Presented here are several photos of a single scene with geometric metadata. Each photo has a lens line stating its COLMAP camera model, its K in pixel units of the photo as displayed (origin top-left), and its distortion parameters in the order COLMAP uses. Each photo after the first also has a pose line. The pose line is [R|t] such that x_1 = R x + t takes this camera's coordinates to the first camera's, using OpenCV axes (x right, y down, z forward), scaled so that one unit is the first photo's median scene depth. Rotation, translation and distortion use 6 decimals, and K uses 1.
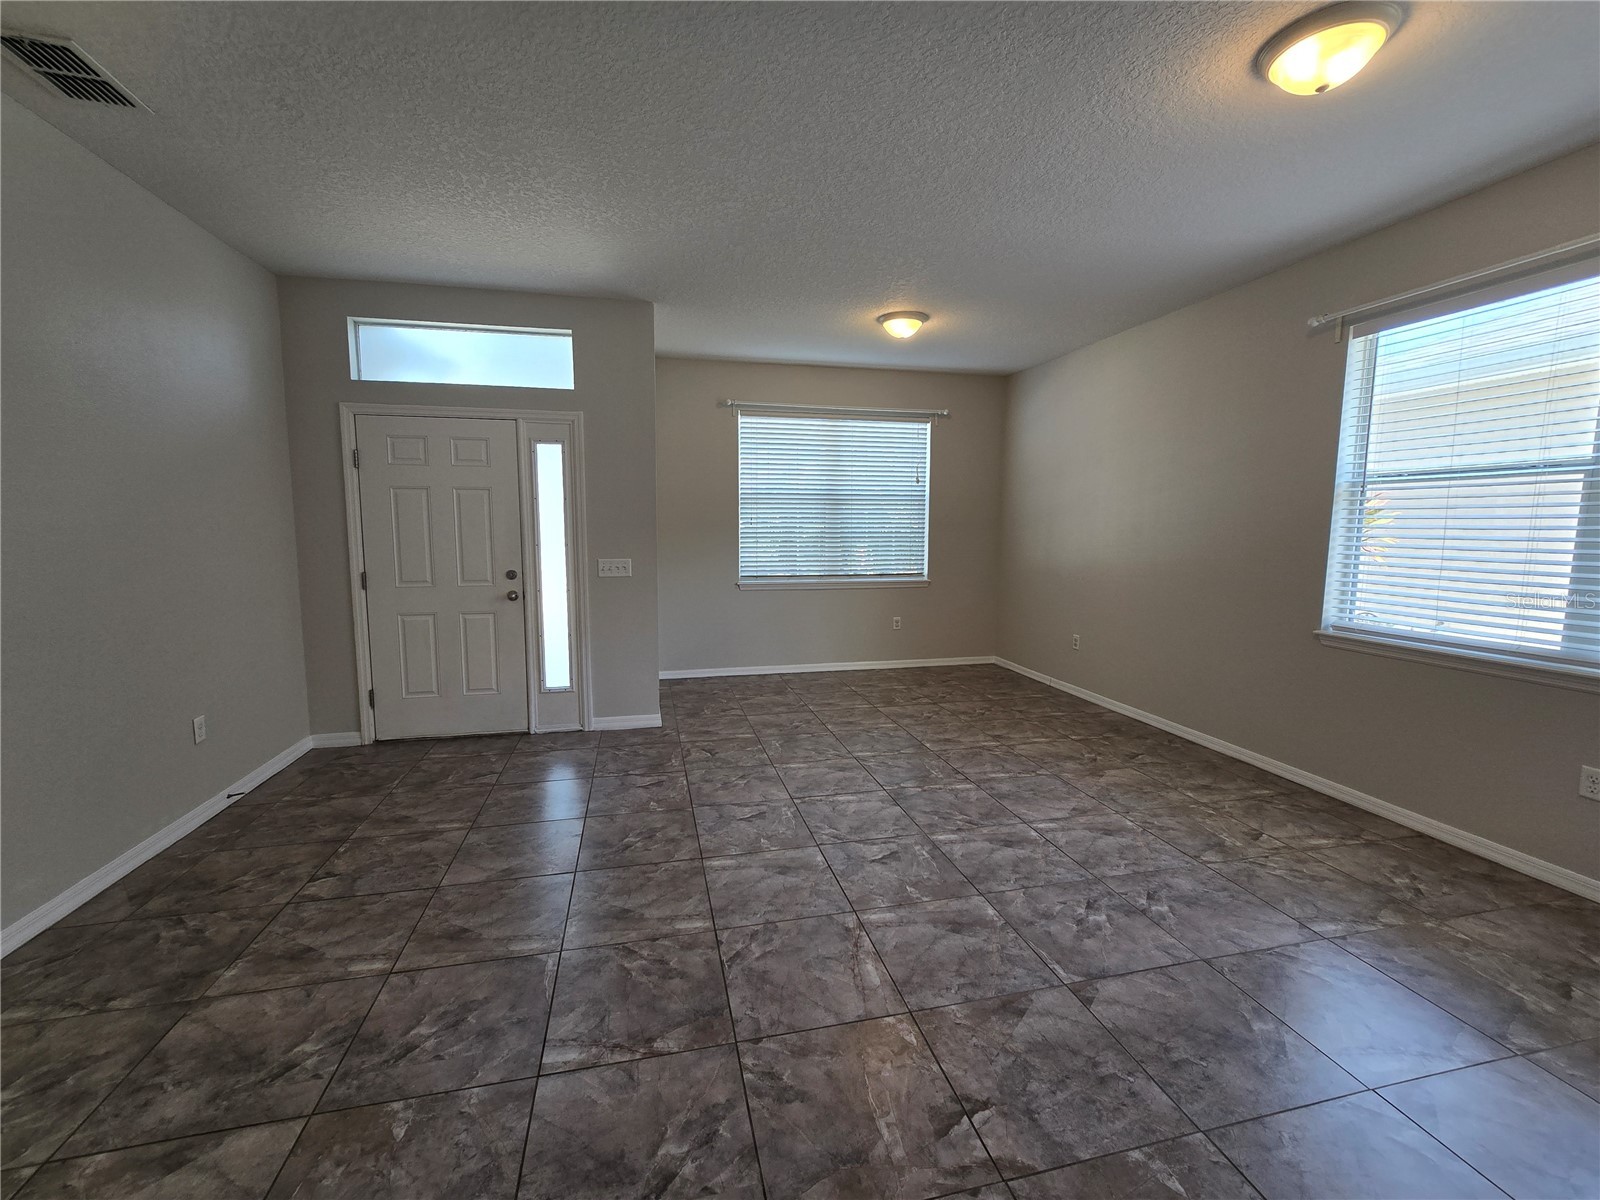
lens RADIAL K [[655.6, 0, 795.4], [0, 655.6, 602.4], [0, 0, 1]] dist [0.001220, -0.000049]
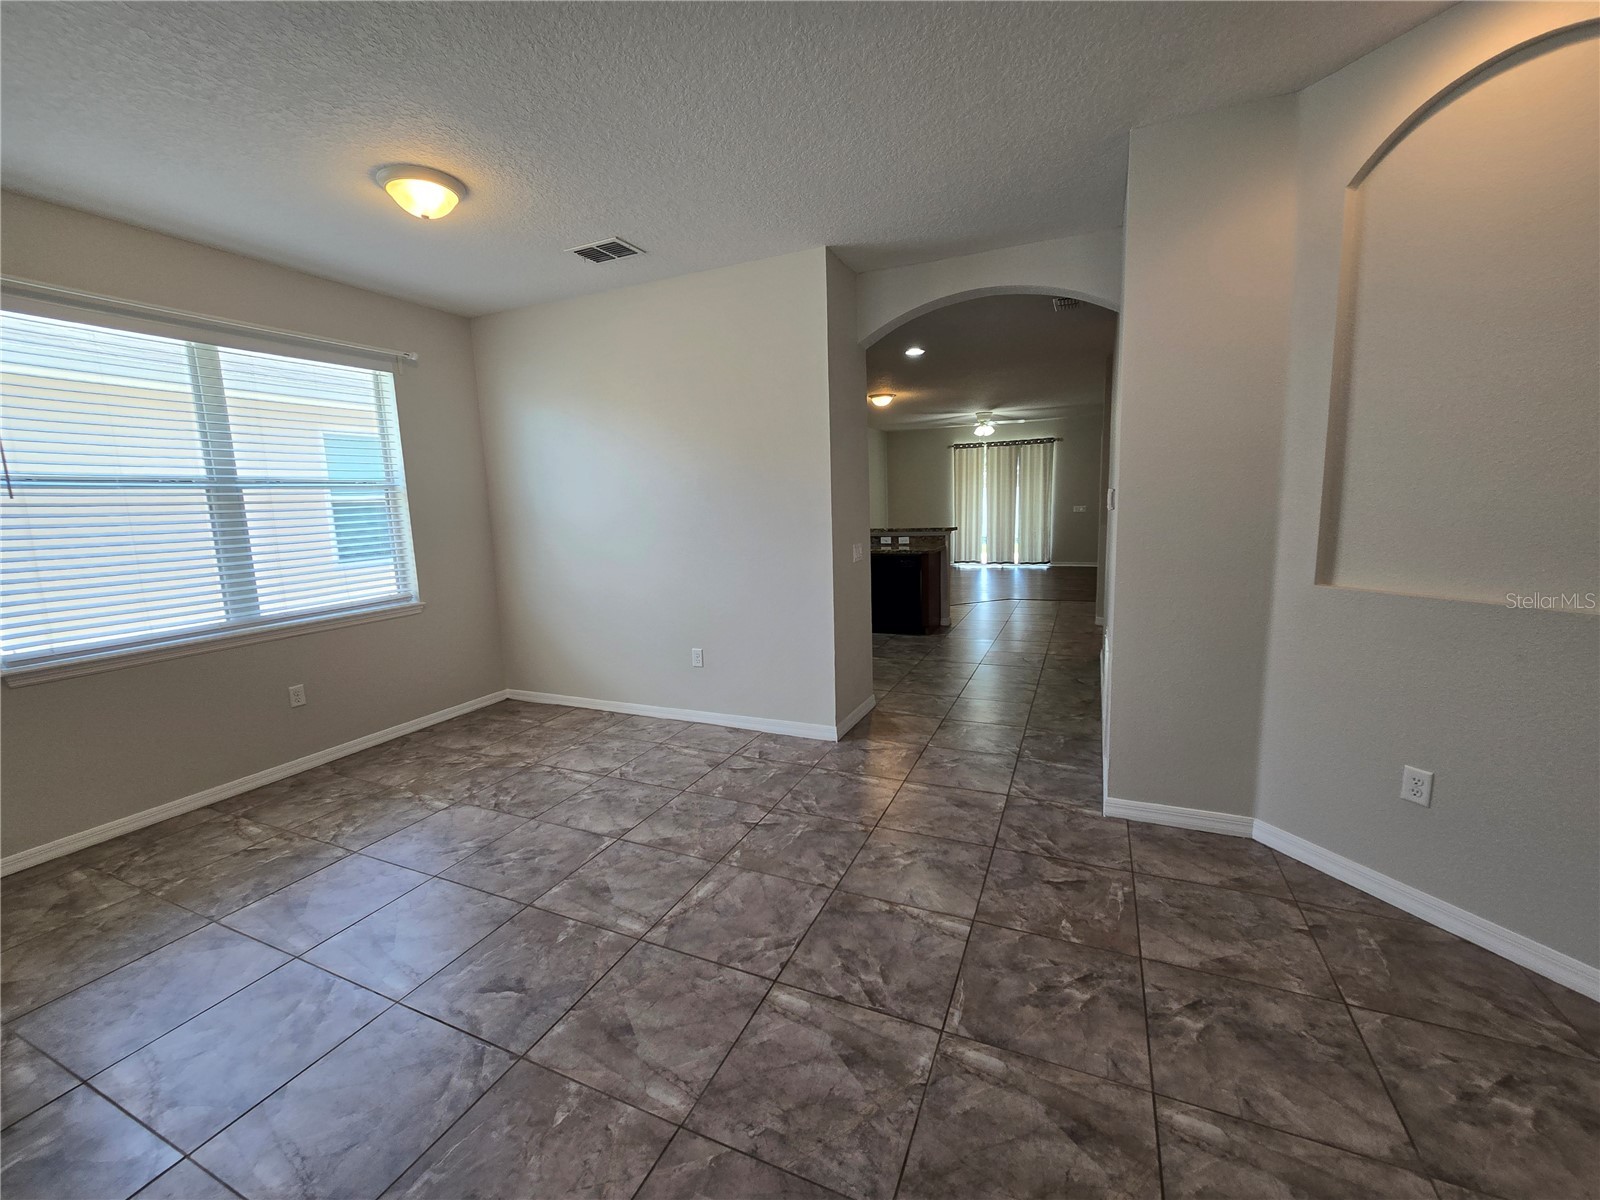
lens RADIAL K [[655.6, 0, 800.8], [0, 655.6, 594.0], [0, 0, 1]] dist [0.001220, -0.000049]
pose [[-0.796996, -0.062701, 0.600721, -0.670010], [0.101764, 0.966437, 0.235888, -0.210213], [-0.595349, 0.249134, -0.763866, 1.583869]]
